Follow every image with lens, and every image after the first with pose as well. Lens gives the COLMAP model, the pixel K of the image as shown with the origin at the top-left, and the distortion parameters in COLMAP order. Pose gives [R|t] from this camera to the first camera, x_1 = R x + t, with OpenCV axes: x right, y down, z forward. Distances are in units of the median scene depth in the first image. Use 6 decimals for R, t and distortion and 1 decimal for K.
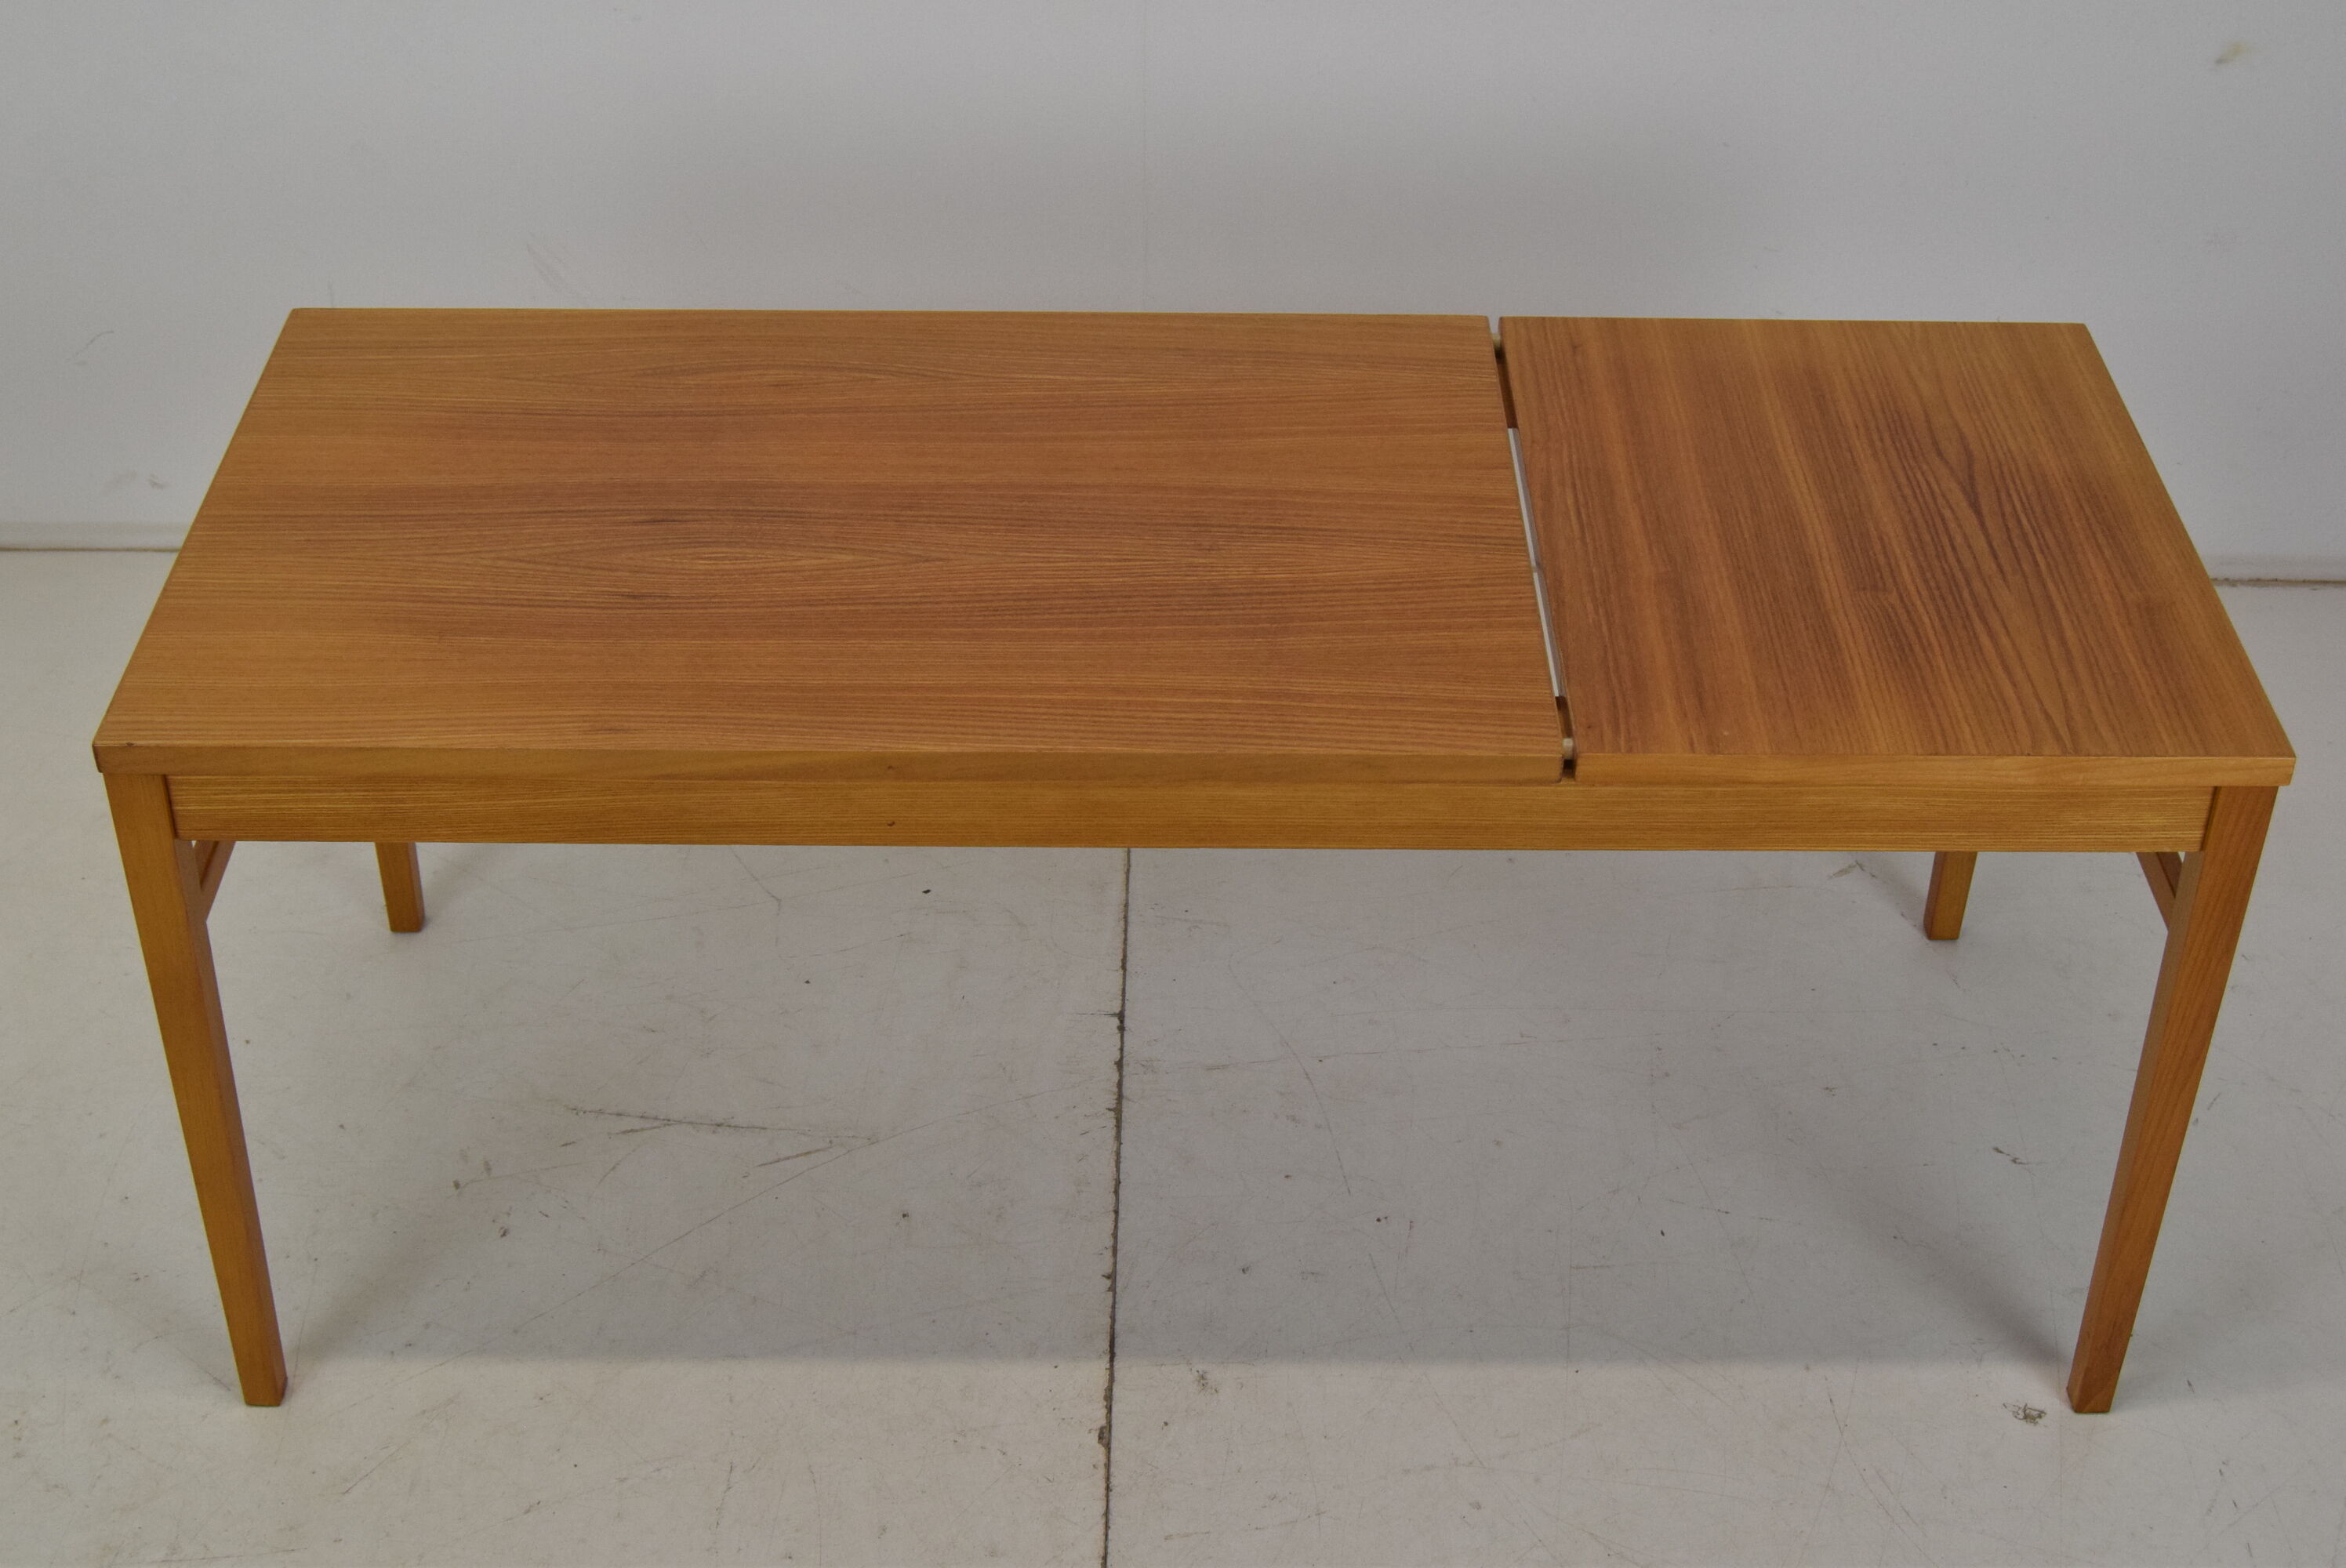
lens RADIAL K [[3132.4, 0, 1194.8], [0, 3132.4, 803.6], [0, 0, 1]] dist [-0.034169, 0.000000]
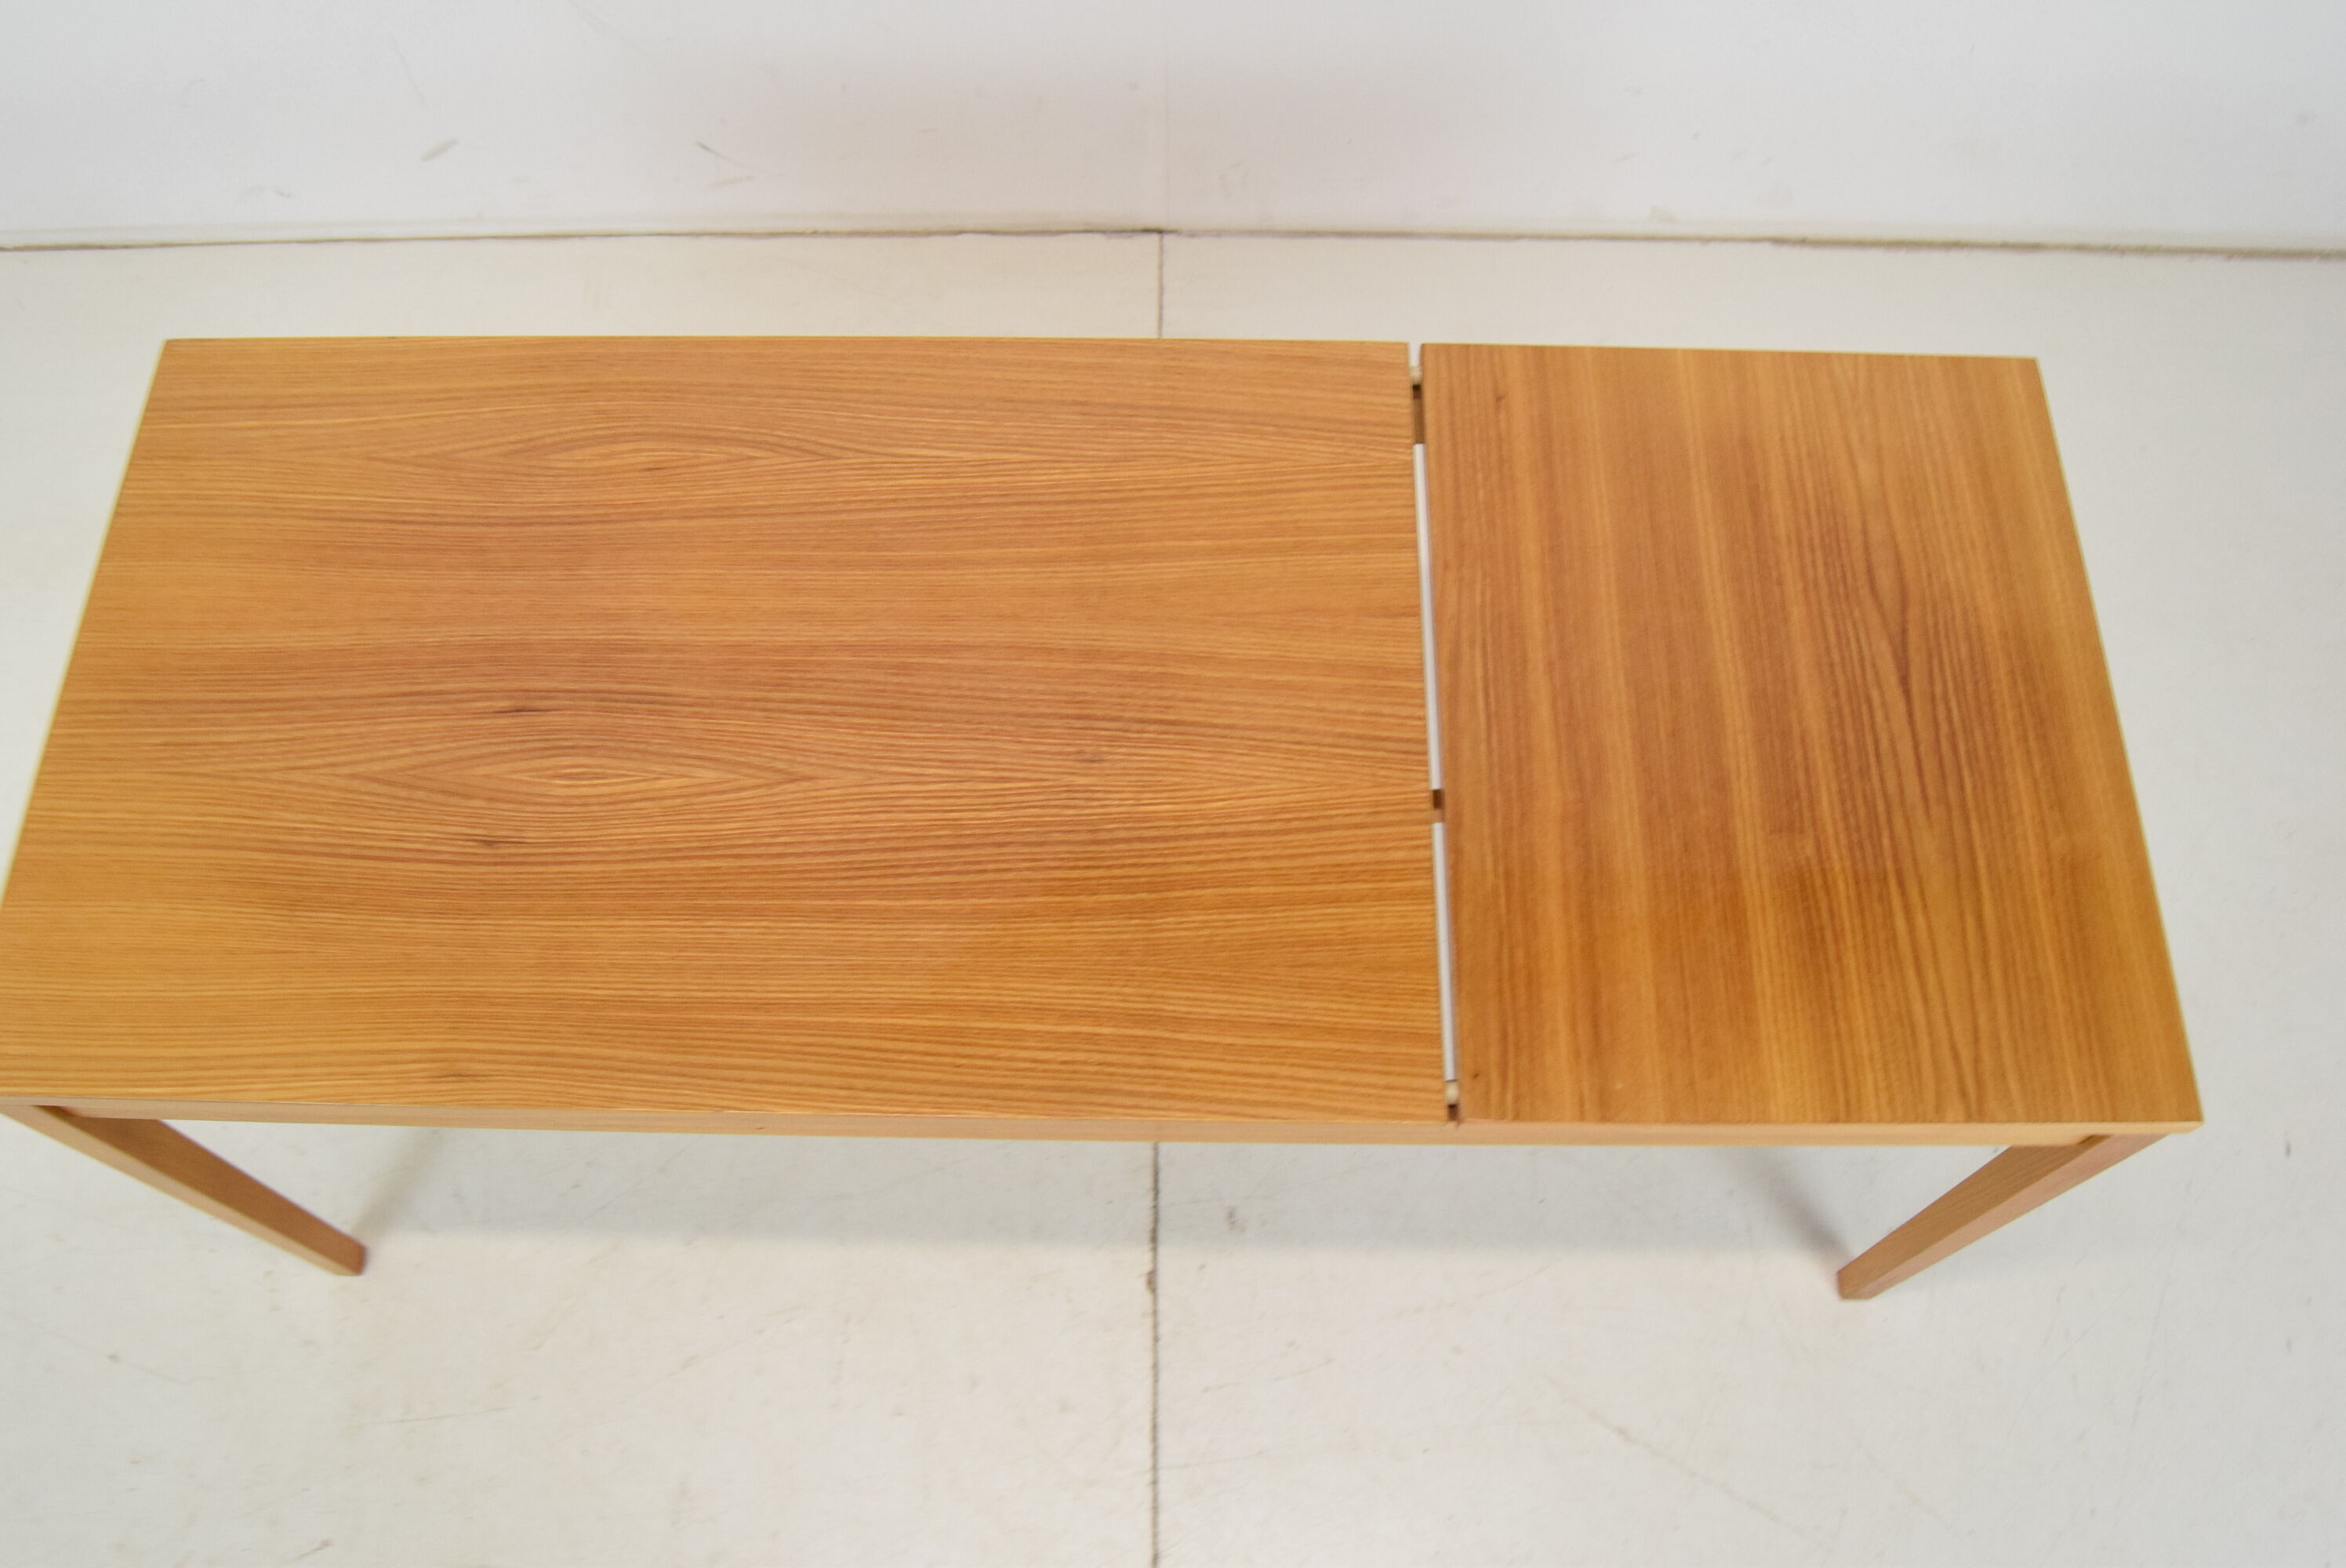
lens RADIAL K [[1869.8, 0, 1169.5], [0, 1869.8, 766.4], [0, 0, 1]] dist [-0.082427, 0.021011]
pose [[0.999643, 0.014518, -0.022438, 0.041073], [-0.002249, 0.882299, 0.470684, -0.345878], [0.026630, -0.470466, 0.882016, 0.503557]]
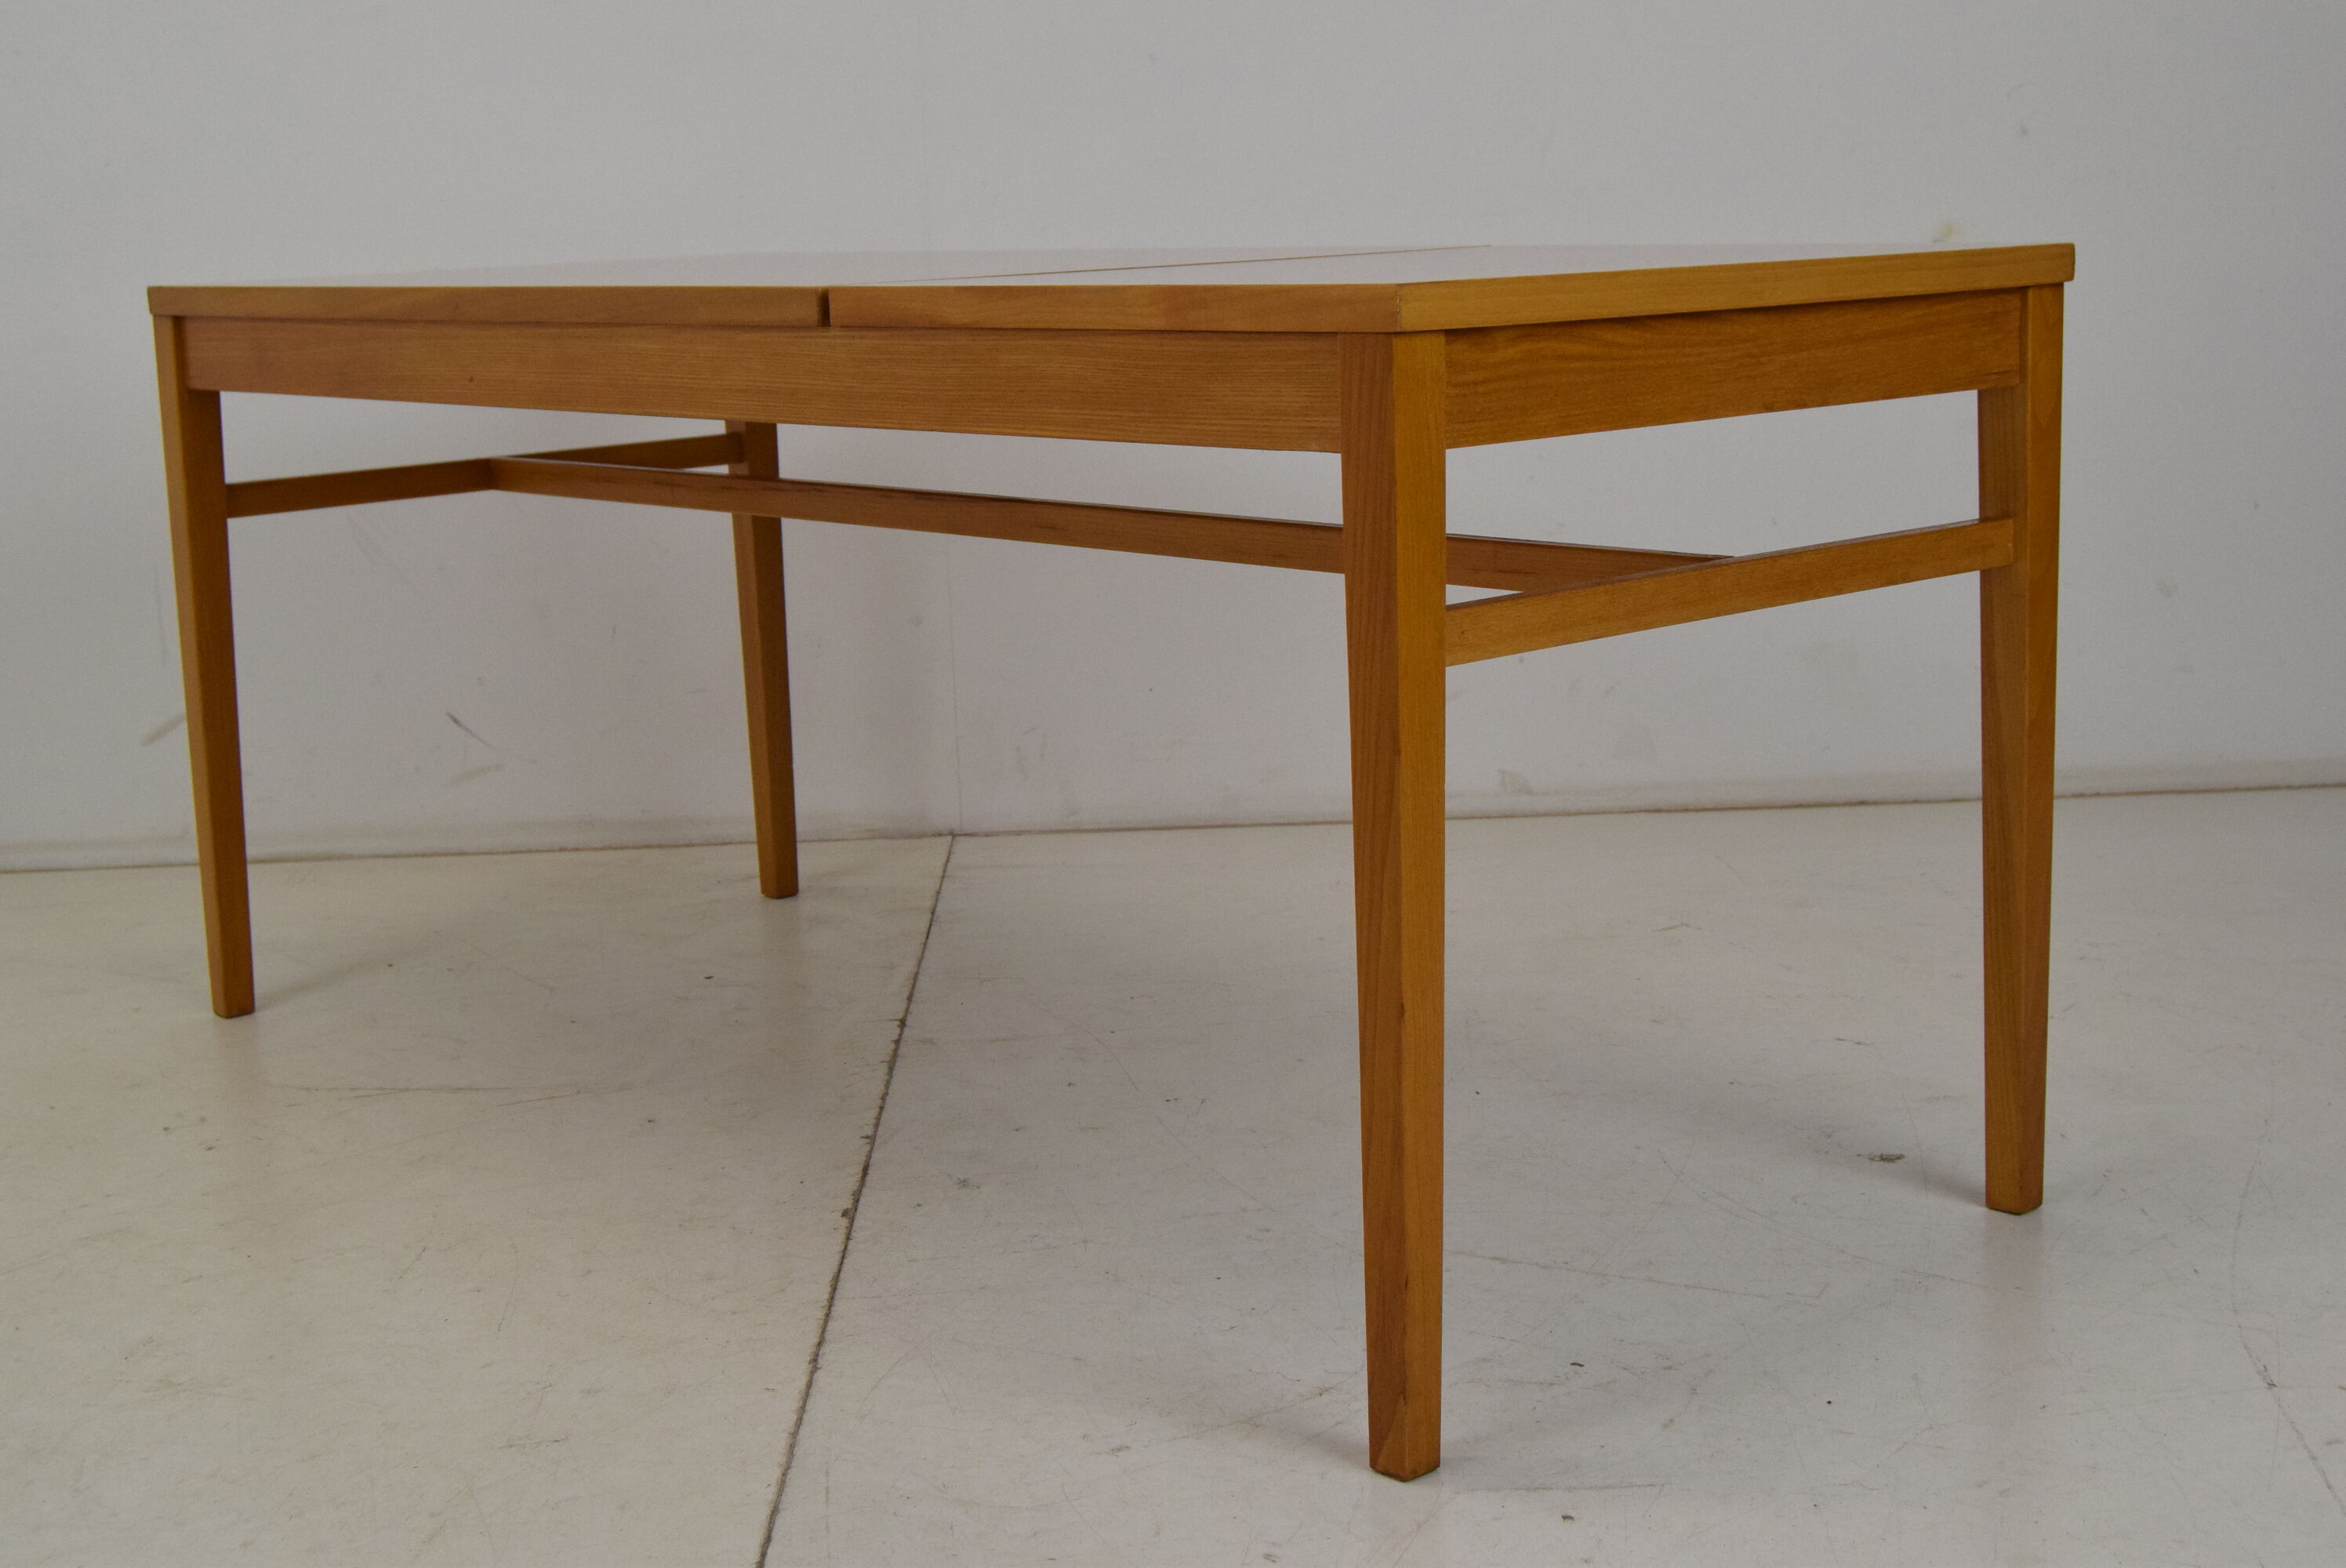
lens RADIAL K [[3132.4, 0, 1175.1], [0, 3132.4, 782.9], [0, 0, 1]] dist [-0.034169, 0.000000]
pose [[0.658169, 0.101916, -0.745940, 0.814629], [-0.415999, 0.875037, -0.247496, 0.269332], [0.627502, 0.473205, 0.618319, 0.516036]]
